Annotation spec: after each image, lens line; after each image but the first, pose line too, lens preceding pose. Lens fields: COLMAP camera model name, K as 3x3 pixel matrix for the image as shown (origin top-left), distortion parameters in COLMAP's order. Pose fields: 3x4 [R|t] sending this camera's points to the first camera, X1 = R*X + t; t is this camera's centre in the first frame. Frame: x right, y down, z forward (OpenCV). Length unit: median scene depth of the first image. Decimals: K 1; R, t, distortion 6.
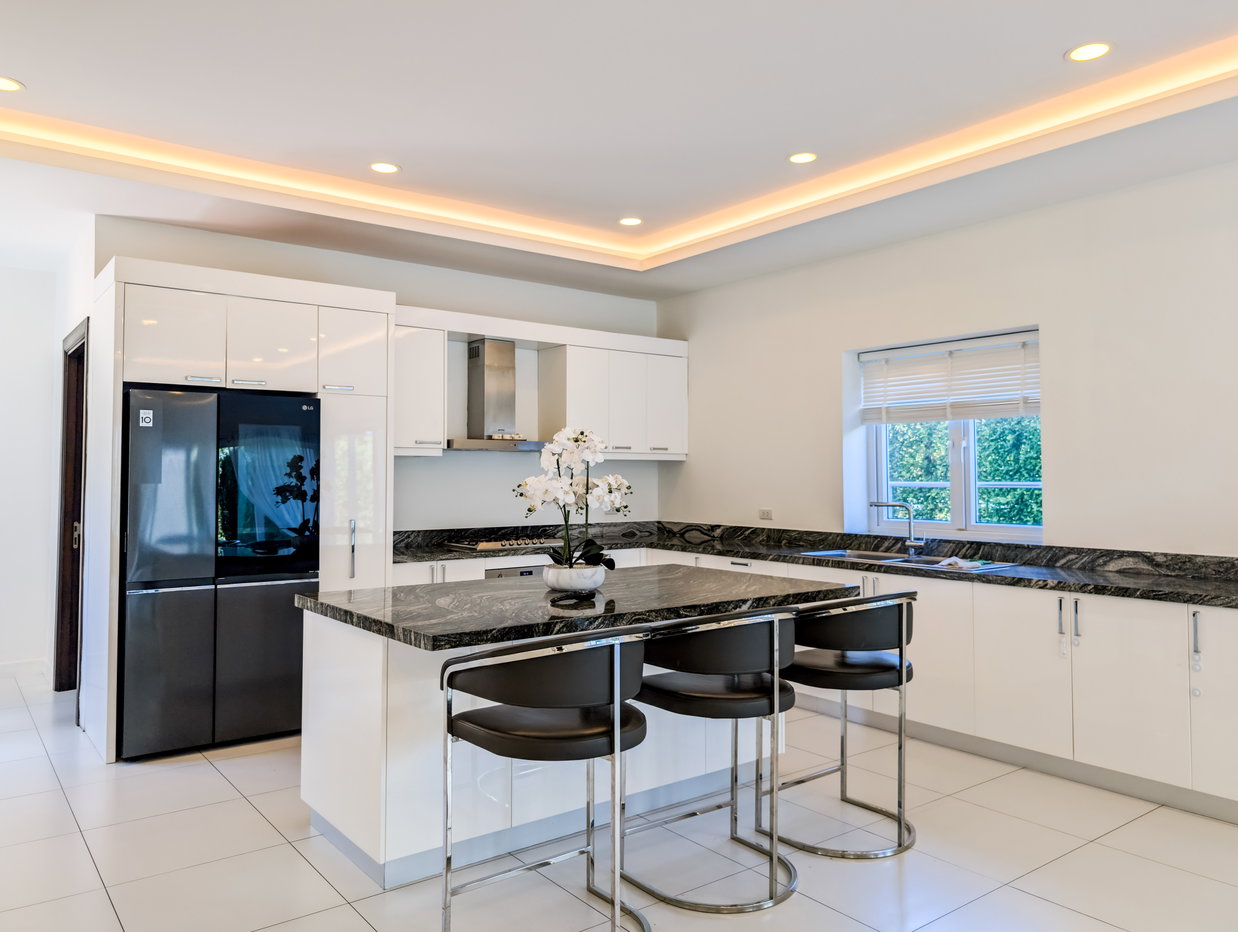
lens RADIAL K [[923.2, 0, 620.5], [0, 923.2, 450.7], [0, 0, 1]] dist [-0.002326, -0.002712]
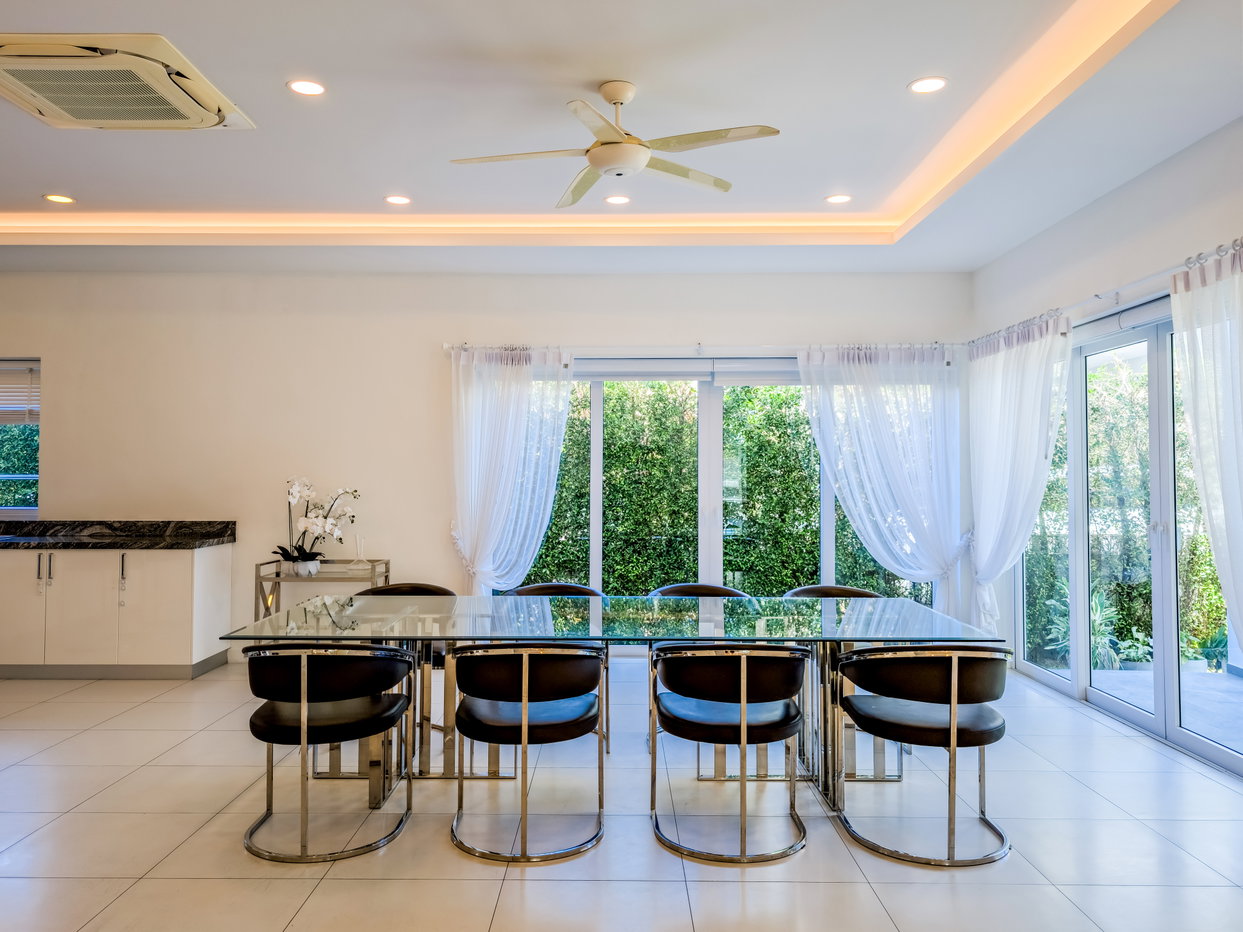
lens RADIAL K [[926.9, 0, 623.0], [0, 926.9, 450.7], [0, 0, 1]] dist [-0.002326, -0.002712]
pose [[0.605952, 0.023044, 0.795167, -0.118966], [-0.024814, 0.999641, -0.010060, -0.009299], [-0.795114, -0.013635, 0.606306, -0.574846]]
